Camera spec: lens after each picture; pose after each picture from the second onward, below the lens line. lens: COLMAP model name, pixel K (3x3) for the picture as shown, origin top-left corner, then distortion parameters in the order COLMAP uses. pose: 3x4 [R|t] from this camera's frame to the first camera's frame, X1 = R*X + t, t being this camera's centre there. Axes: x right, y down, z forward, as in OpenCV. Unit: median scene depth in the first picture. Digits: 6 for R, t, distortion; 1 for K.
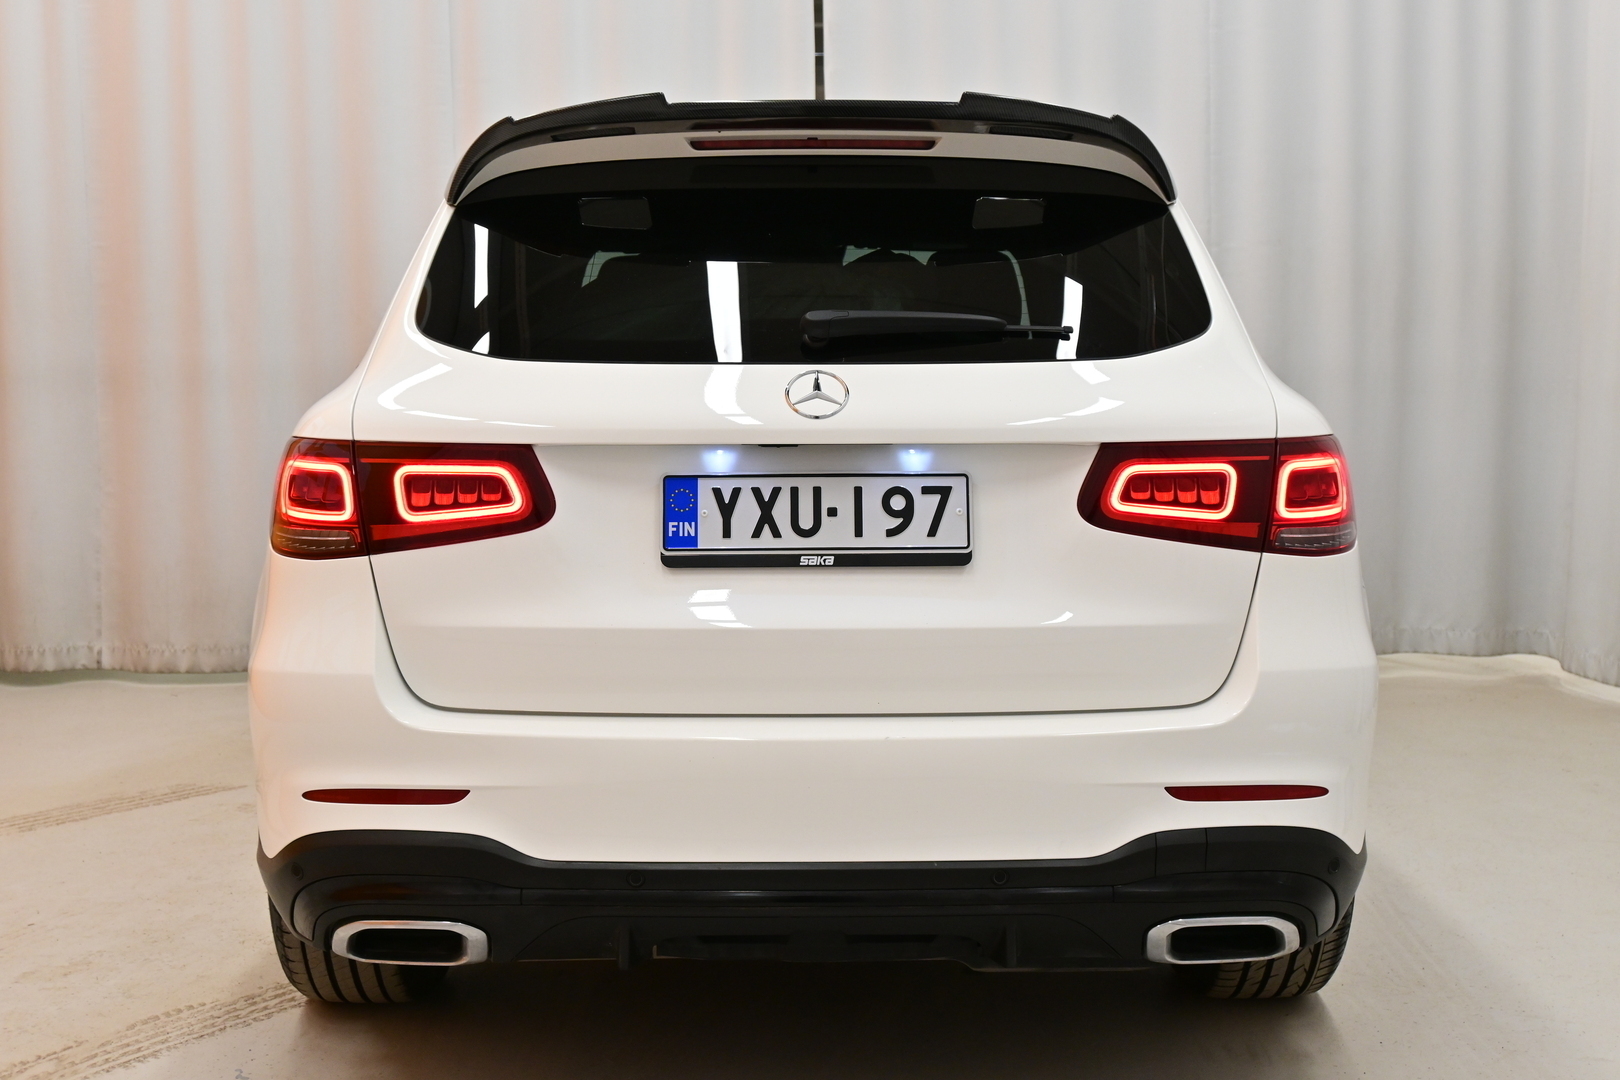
lens RADIAL K [[2015.6, 0, 808.4], [0, 2015.6, 552.7], [0, 0, 1]] dist [0.011812, 0.000000]
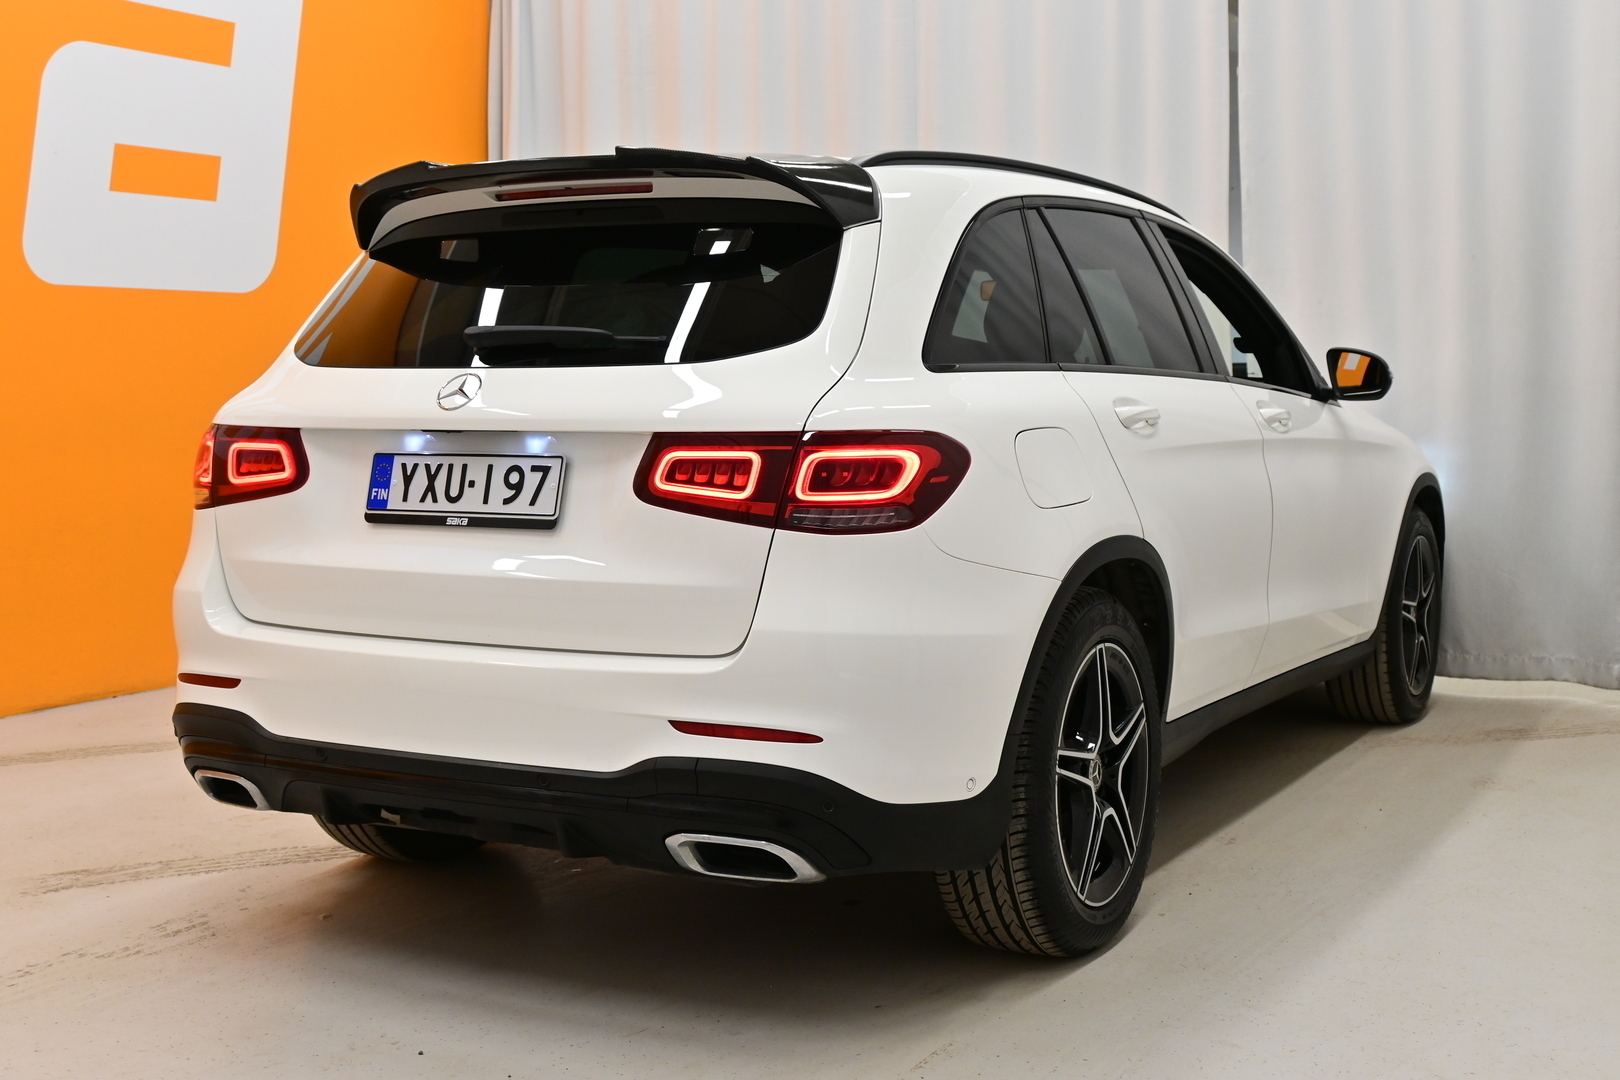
lens RADIAL K [[1998.5, 0, 810.4], [0, 1998.5, 535.4], [0, 0, 1]] dist [-0.026082, 0.000000]
pose [[0.870963, 0.037758, -0.489896, 0.812118], [-0.045311, 0.998967, -0.003563, 0.007098], [0.489256, 0.025301, 0.871773, 0.005025]]
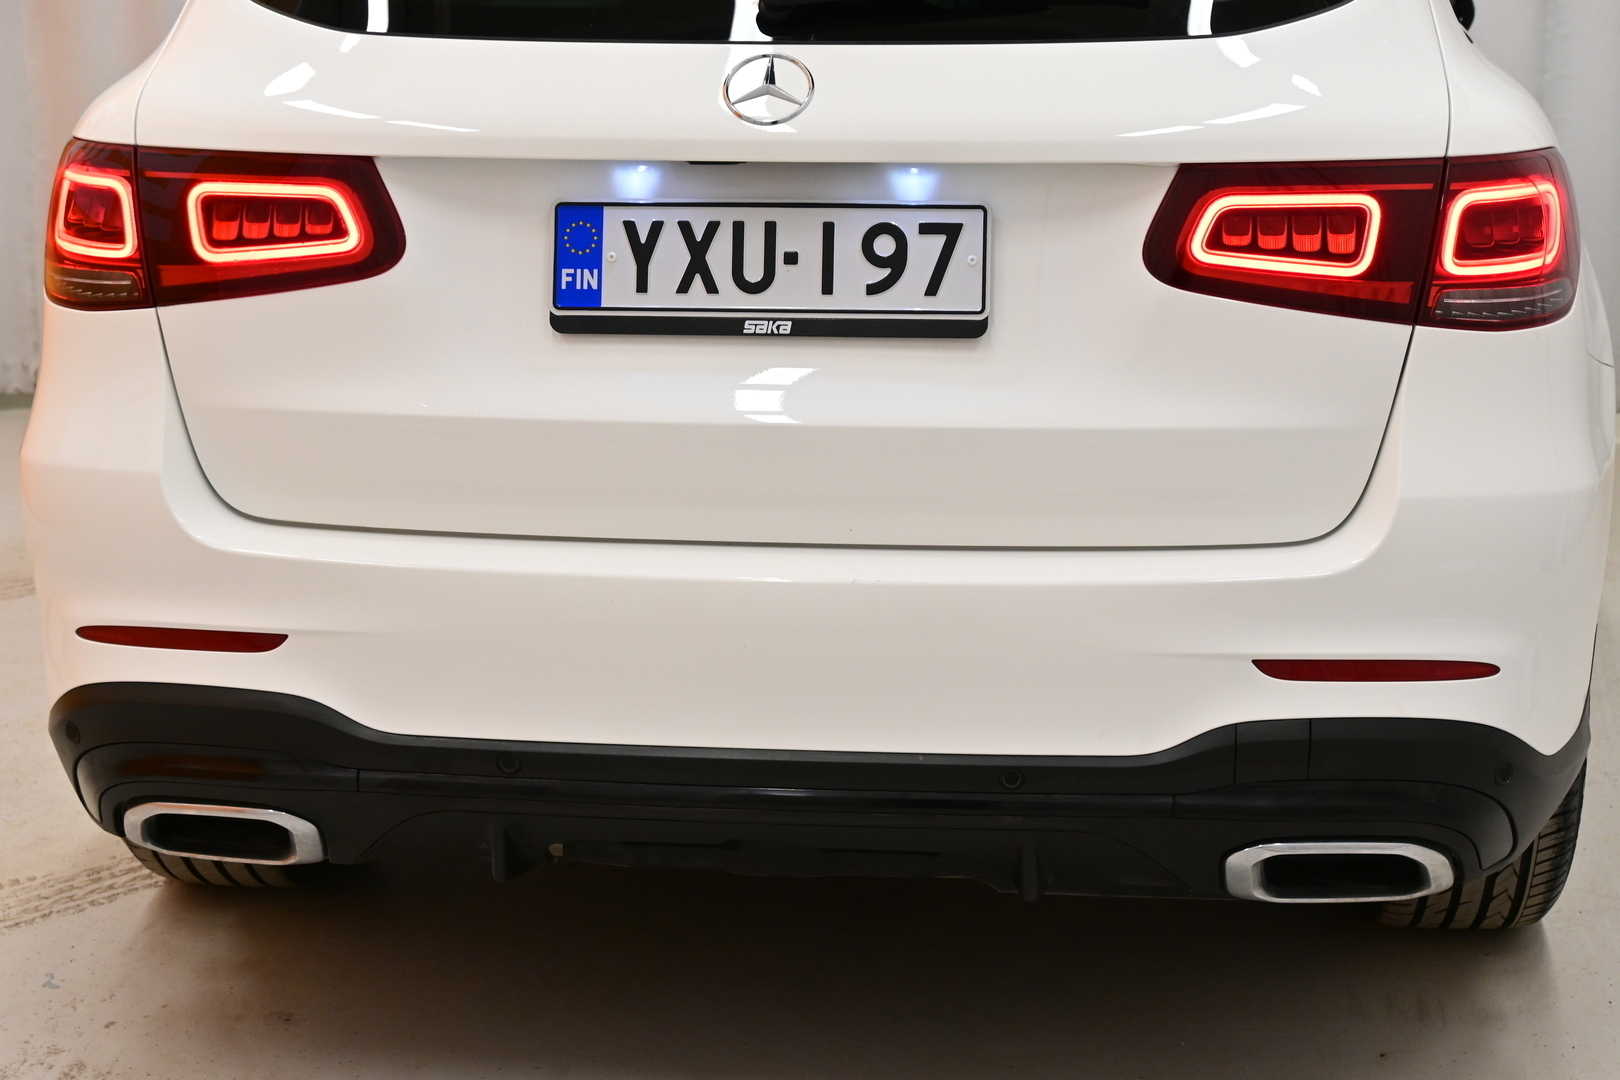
lens RADIAL K [[2689.6, 0, 813.2], [0, 2689.6, 538.4], [0, 0, 1]] dist [0.024338, 0.000000]
pose [[0.994333, 0.026193, -0.103032, 0.117990], [-0.013867, 0.992848, 0.118578, -0.034237], [0.105401, -0.116478, 0.987585, 0.061569]]
